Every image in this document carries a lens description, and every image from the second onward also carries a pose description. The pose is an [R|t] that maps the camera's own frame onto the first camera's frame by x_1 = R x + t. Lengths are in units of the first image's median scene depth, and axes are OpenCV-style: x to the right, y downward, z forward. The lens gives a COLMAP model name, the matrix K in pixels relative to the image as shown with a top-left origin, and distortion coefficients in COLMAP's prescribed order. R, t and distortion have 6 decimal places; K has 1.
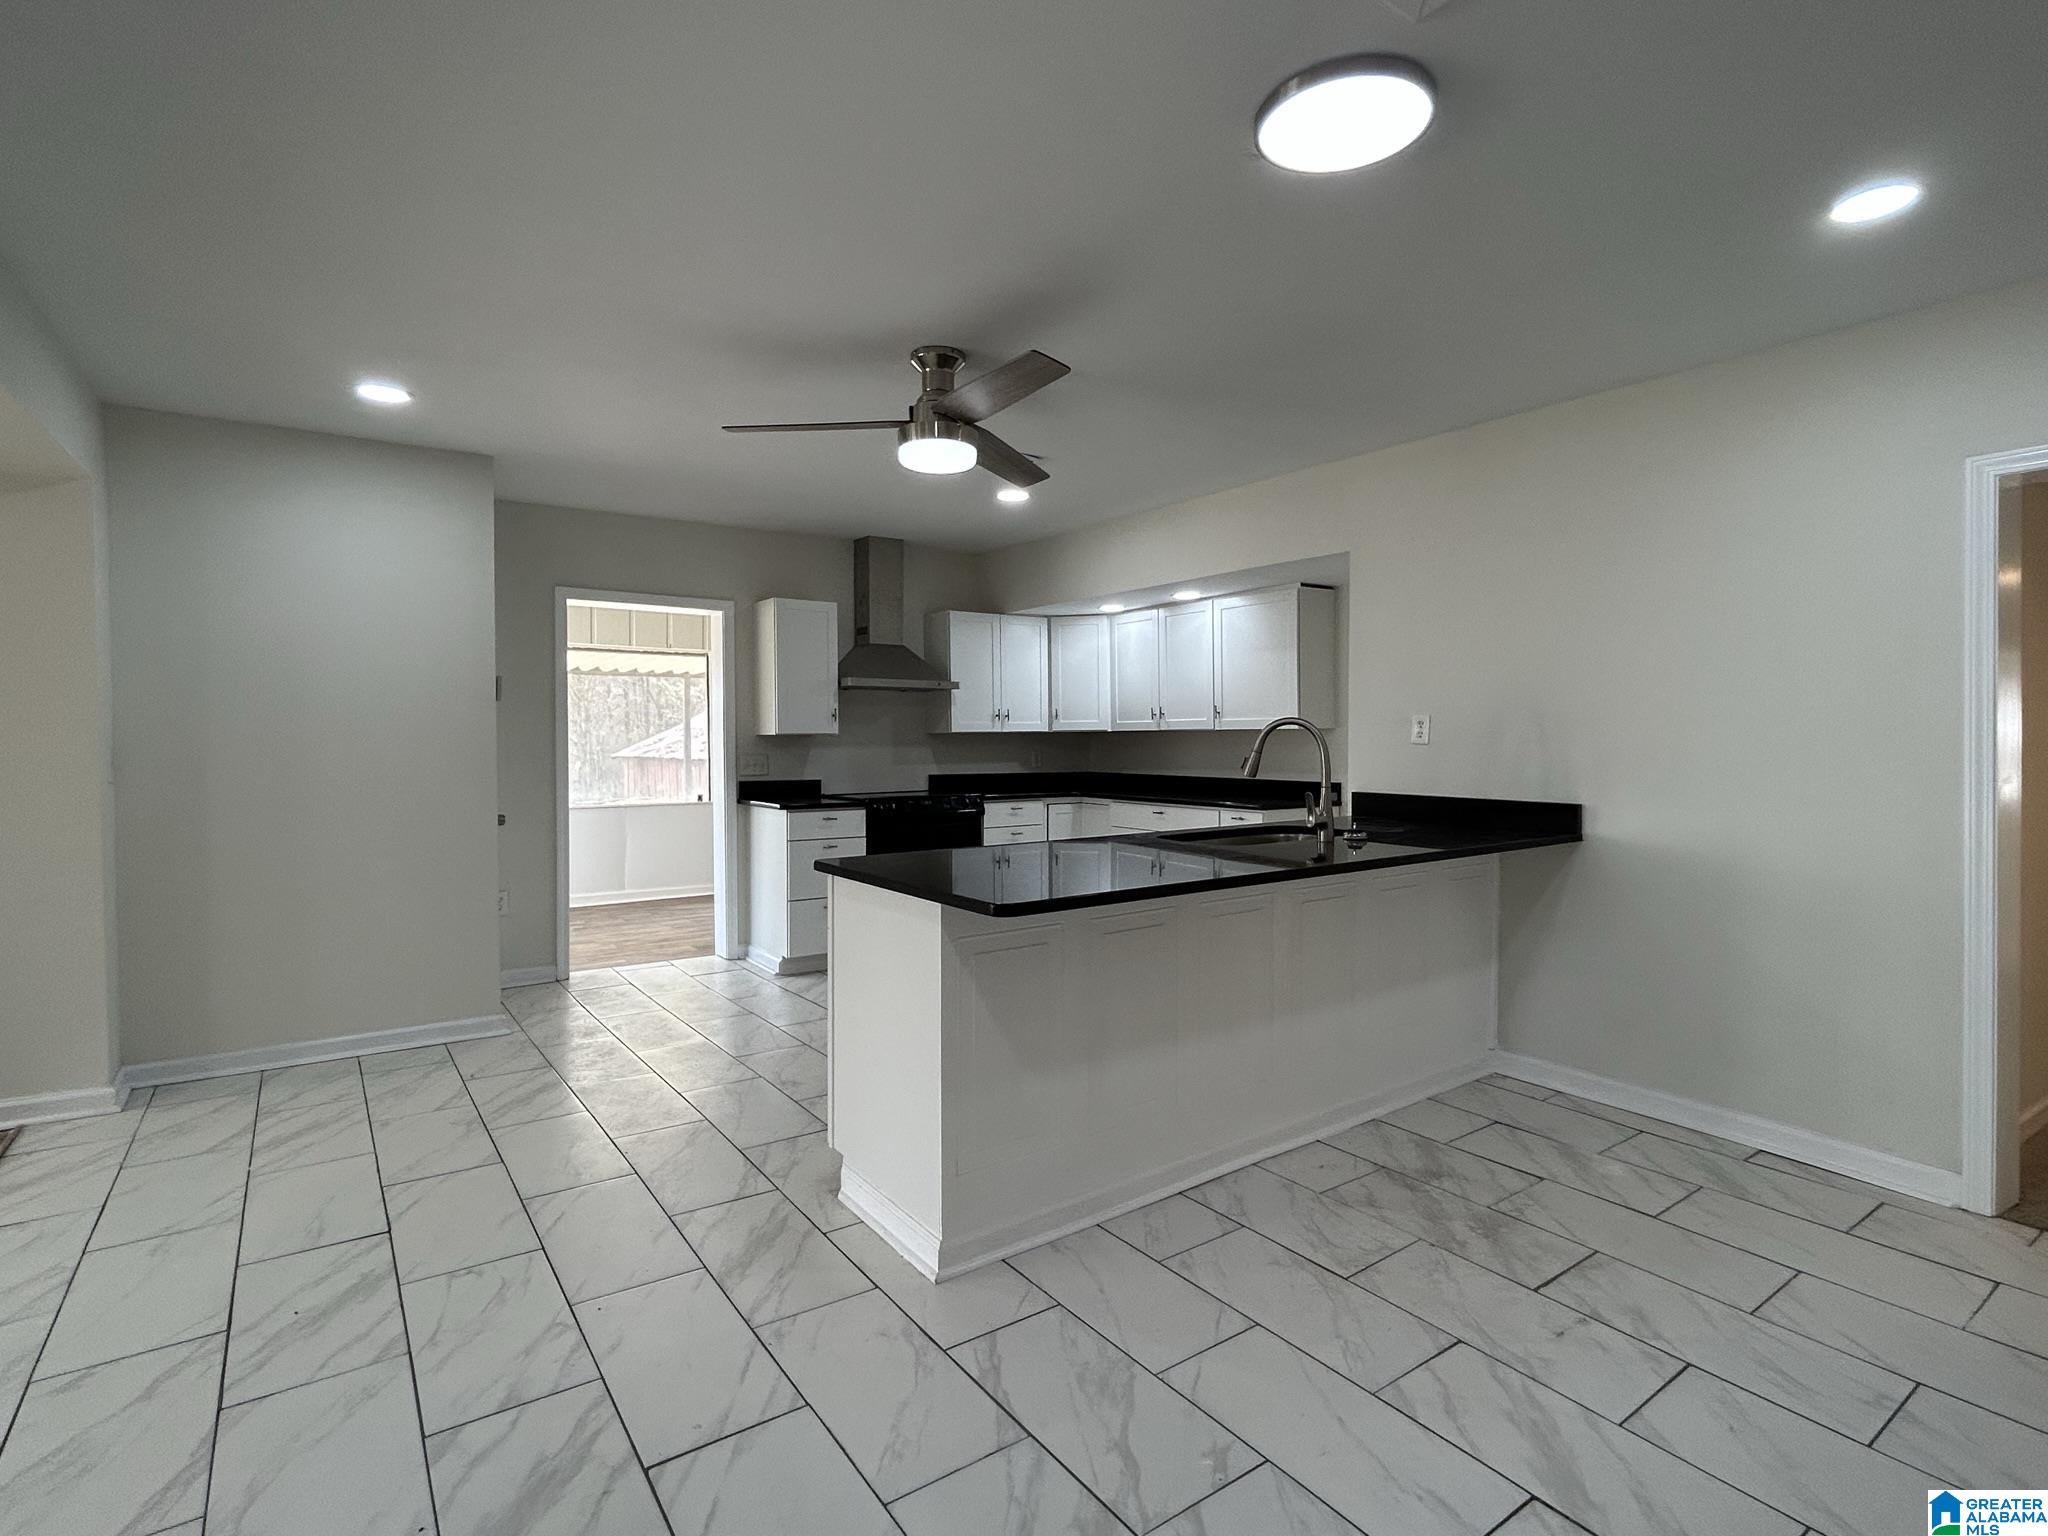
lens RADIAL K [[1003.7, 0, 1022.7], [0, 1003.7, 761.5], [0, 0, 1]] dist [-0.002393, -0.000480]
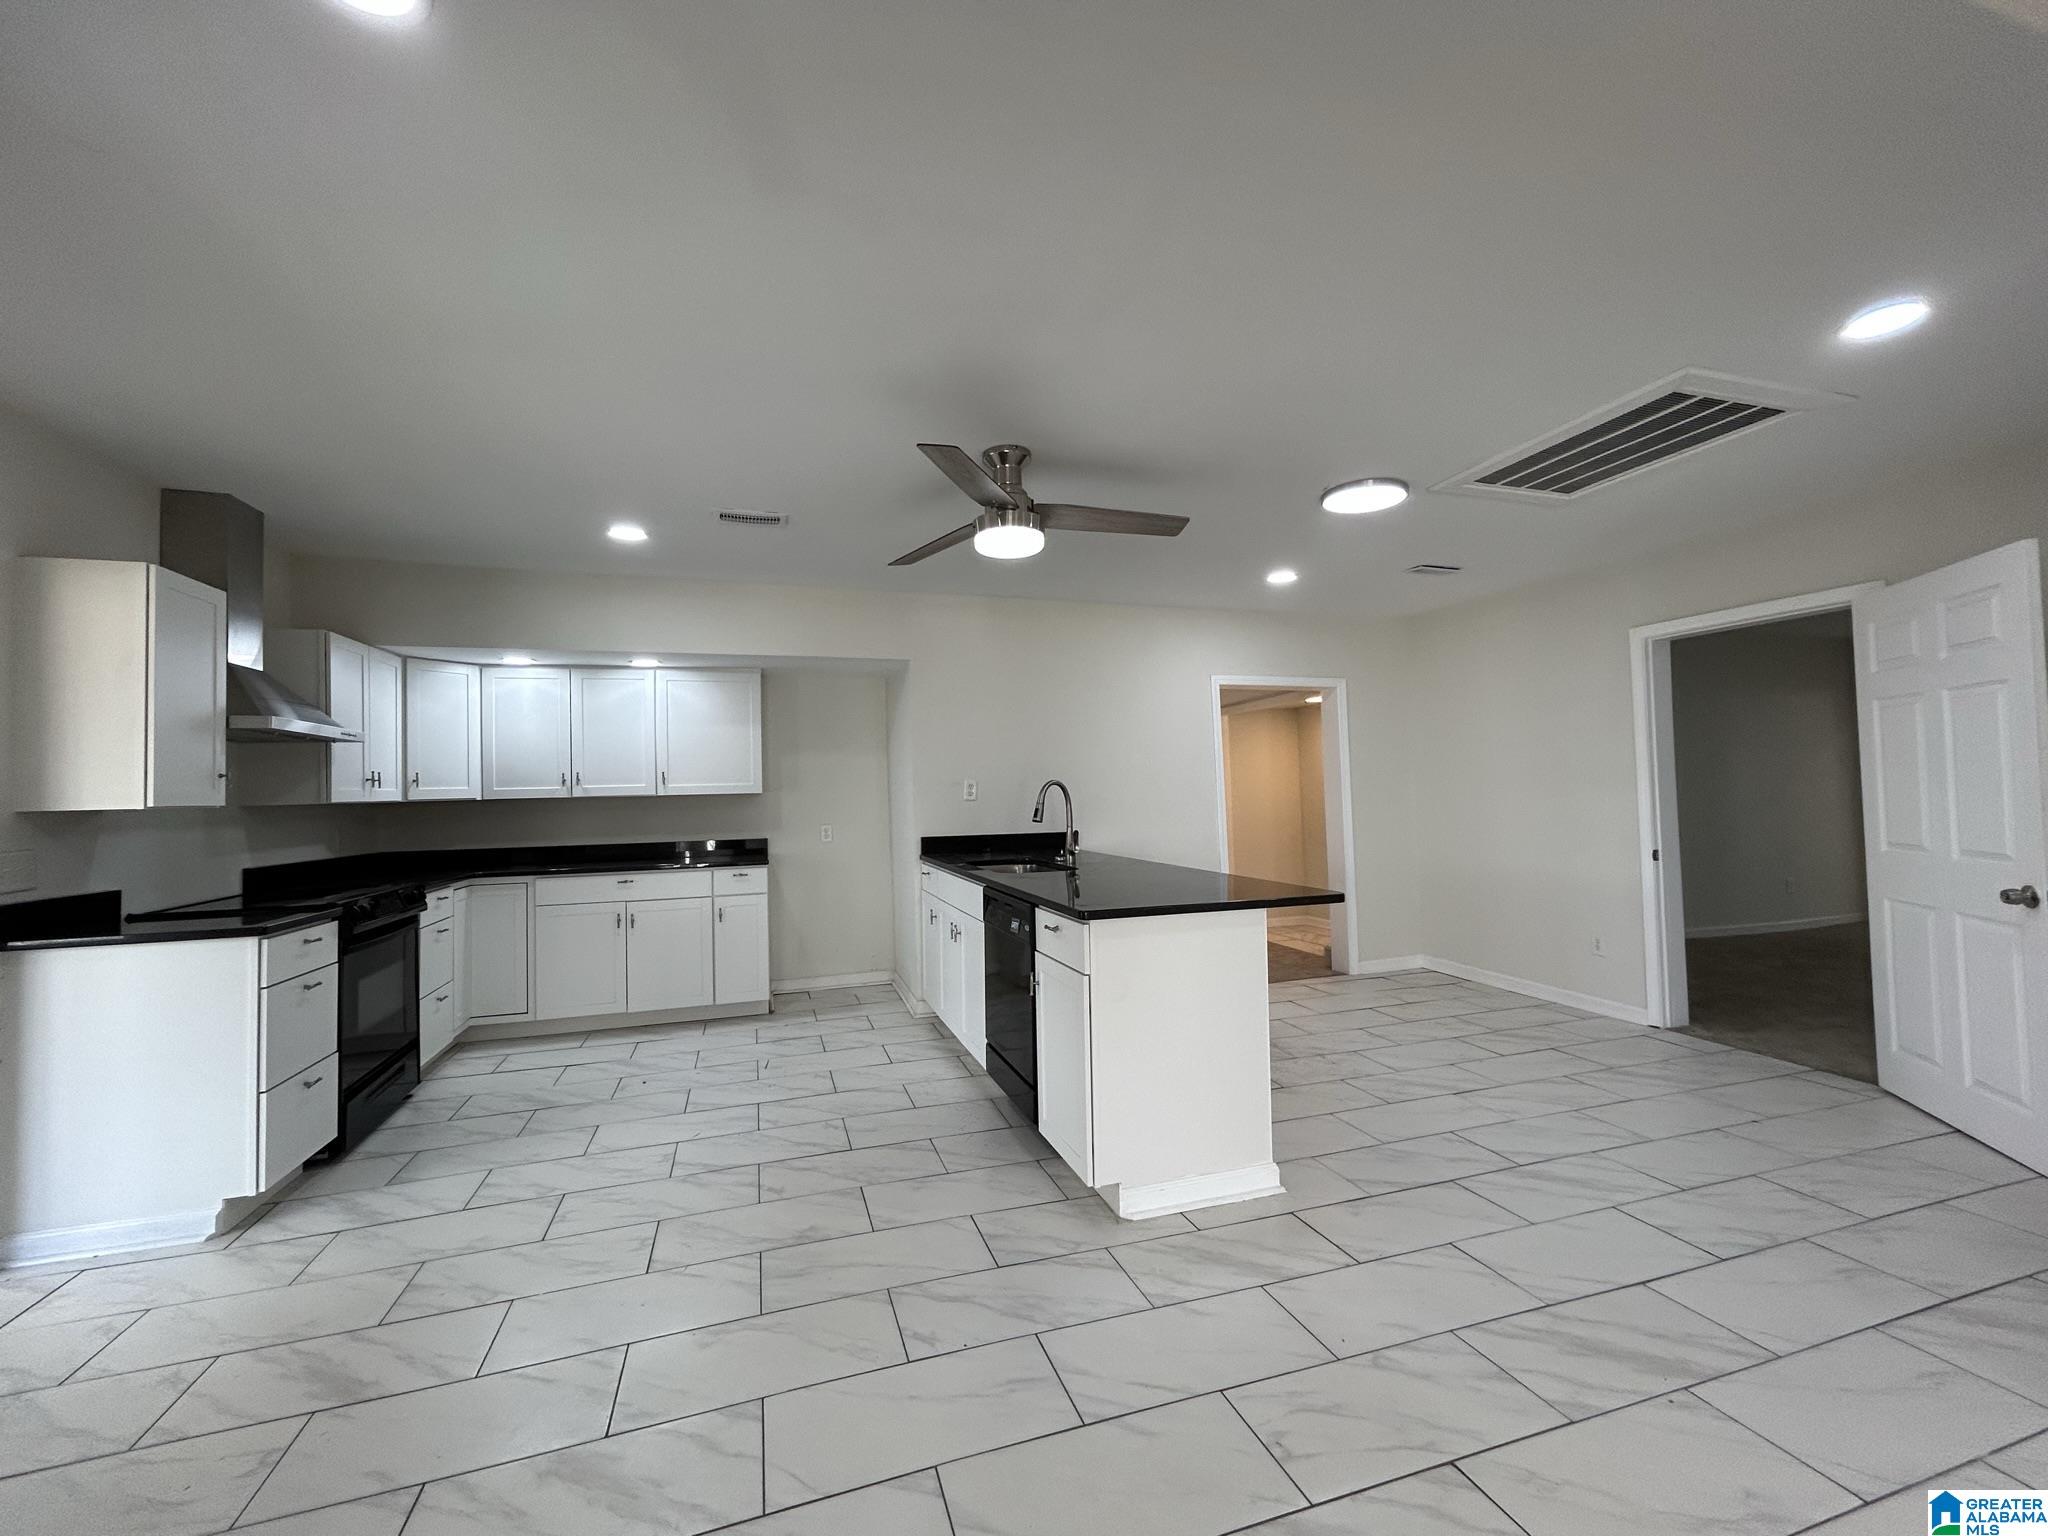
lens RADIAL K [[834.3, 0, 1021.0], [0, 834.3, 765.7], [0, 0, 1]] dist [-0.000958, 0.000599]
pose [[0.307009, 0.026621, 0.951334, -0.515585], [0.045233, 0.998071, -0.042526, -0.008985], [-0.950631, 0.056088, 0.305212, 0.386993]]
